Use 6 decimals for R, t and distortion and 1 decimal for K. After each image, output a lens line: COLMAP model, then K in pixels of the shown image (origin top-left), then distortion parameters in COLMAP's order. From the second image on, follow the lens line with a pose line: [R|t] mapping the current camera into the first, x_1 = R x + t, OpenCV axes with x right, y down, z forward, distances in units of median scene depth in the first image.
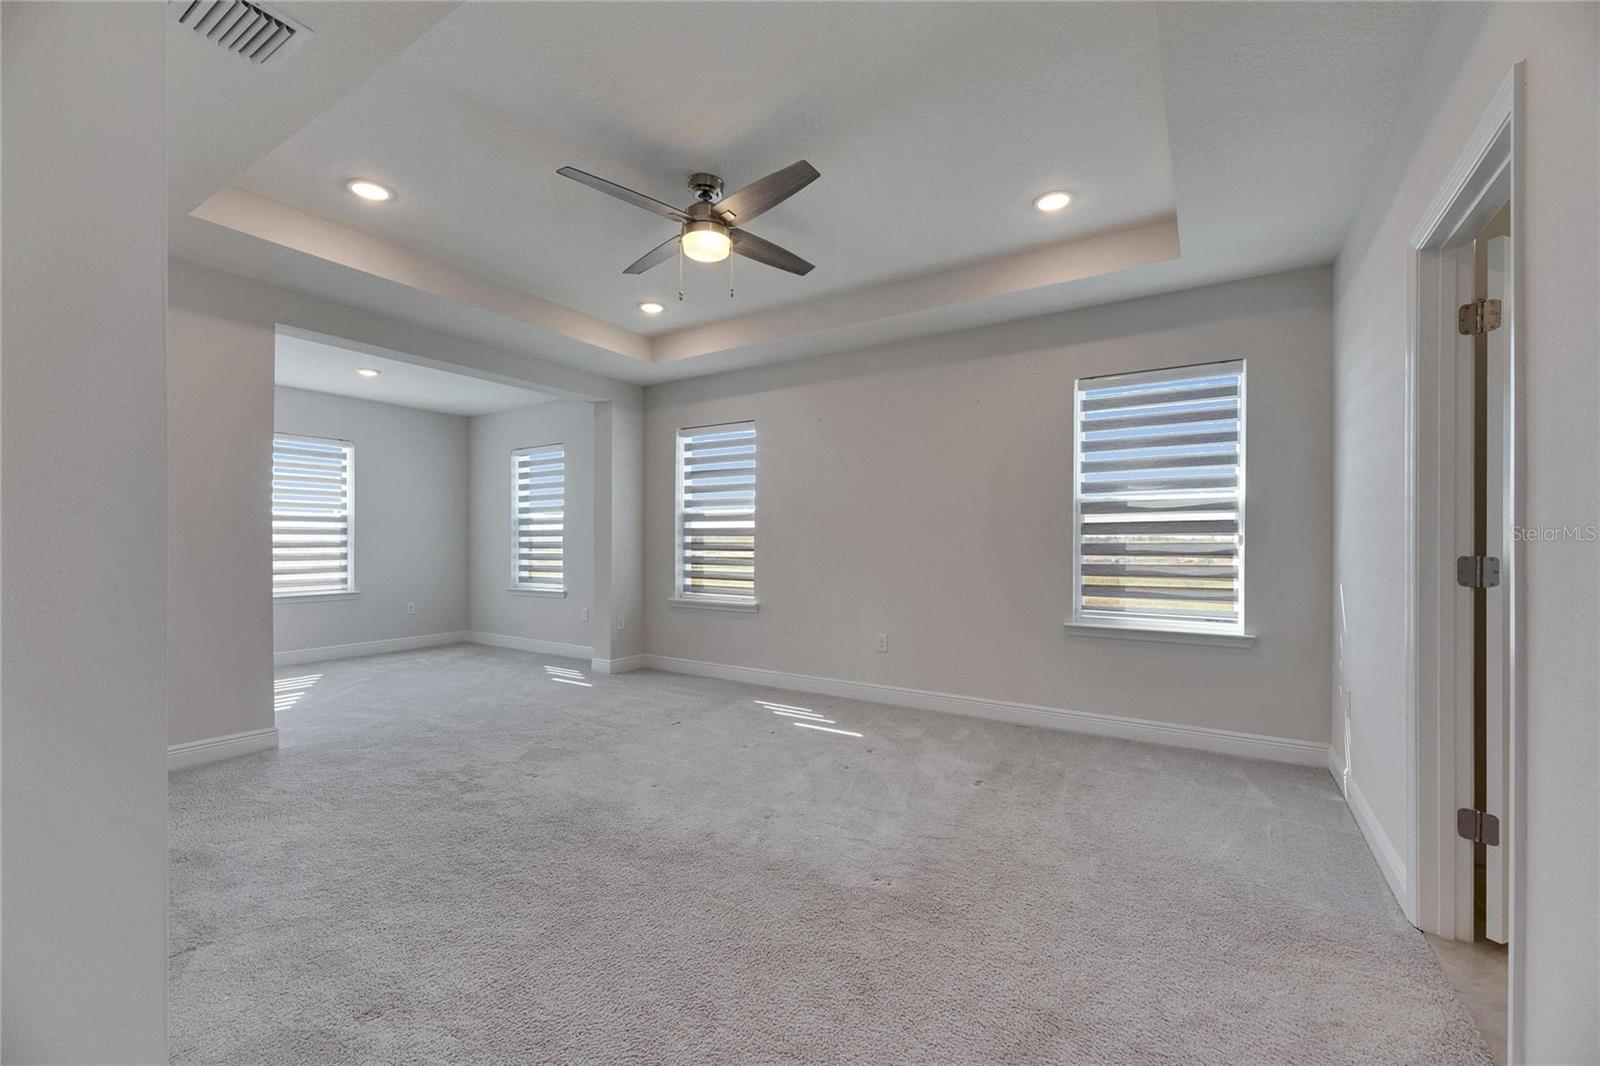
lens RADIAL K [[633.6, 0, 800.9], [0, 633.6, 544.3], [0, 0, 1]] dist [0.000153, -0.003272]
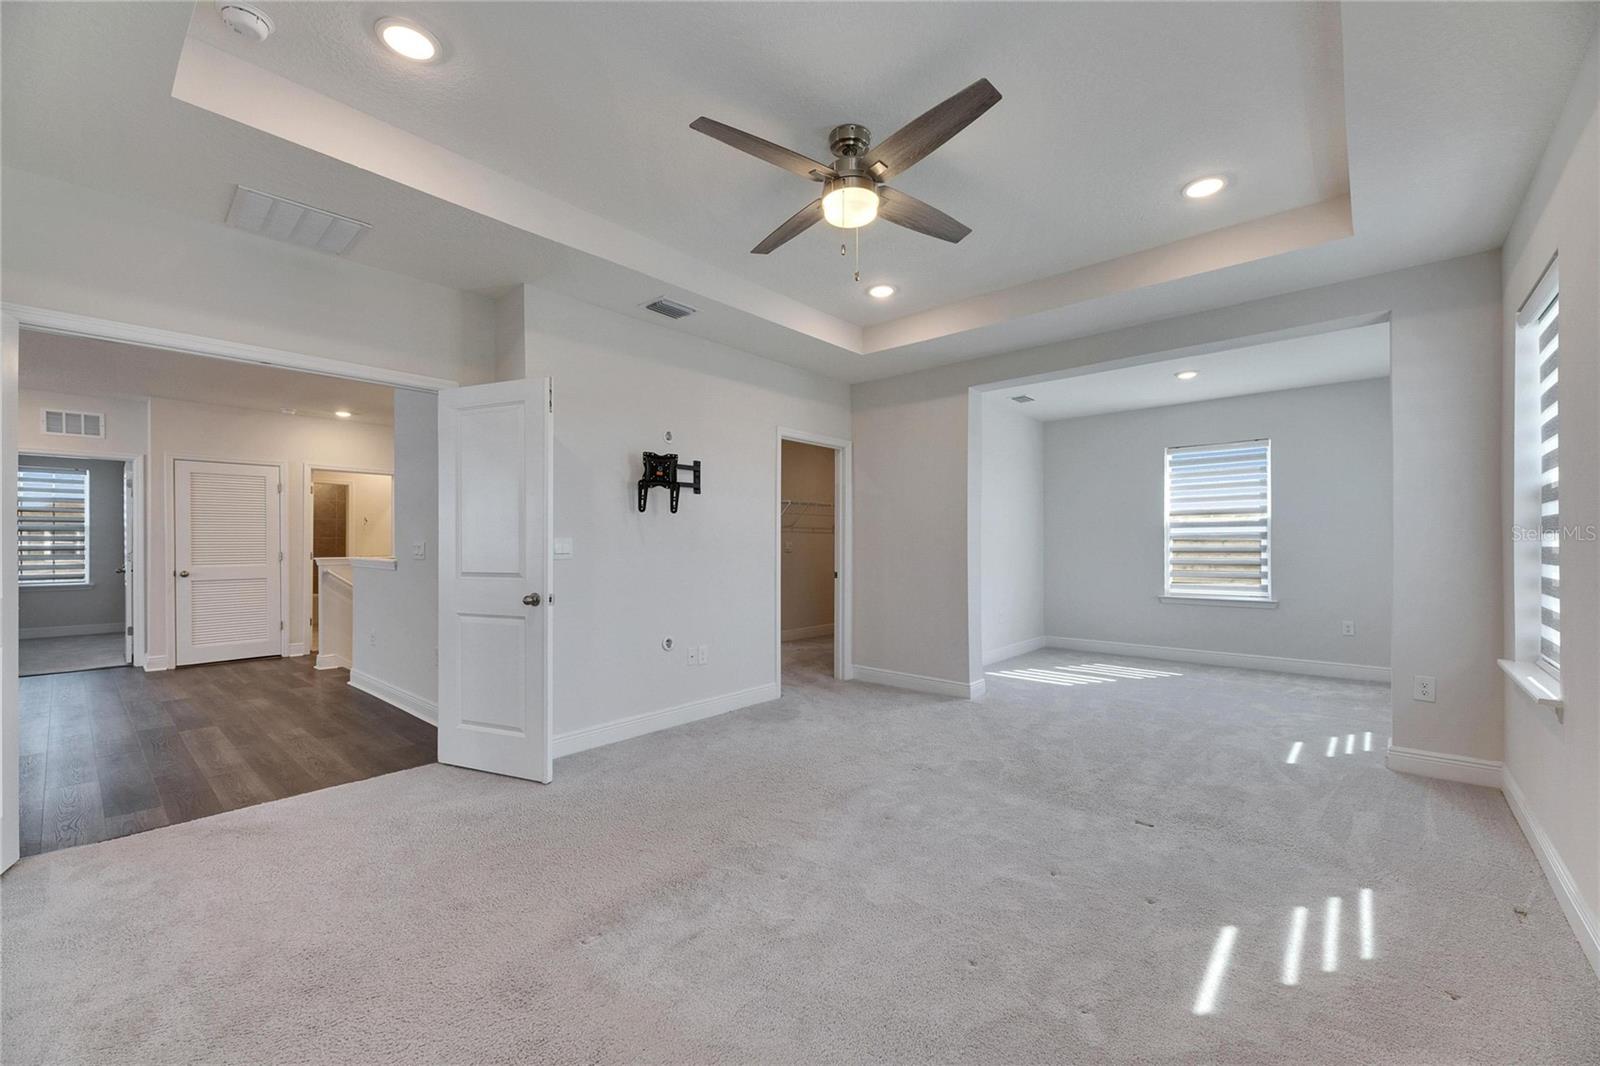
lens RADIAL K [[646.0, 0, 801.4], [0, 646.0, 541.4], [0, 0, 1]] dist [0.008438, -0.003199]
pose [[-0.153631, -0.009172, -0.988086, 0.490512], [0.002833, 0.999949, -0.009723, -0.006674], [0.988124, -0.004293, -0.153597, 0.693271]]
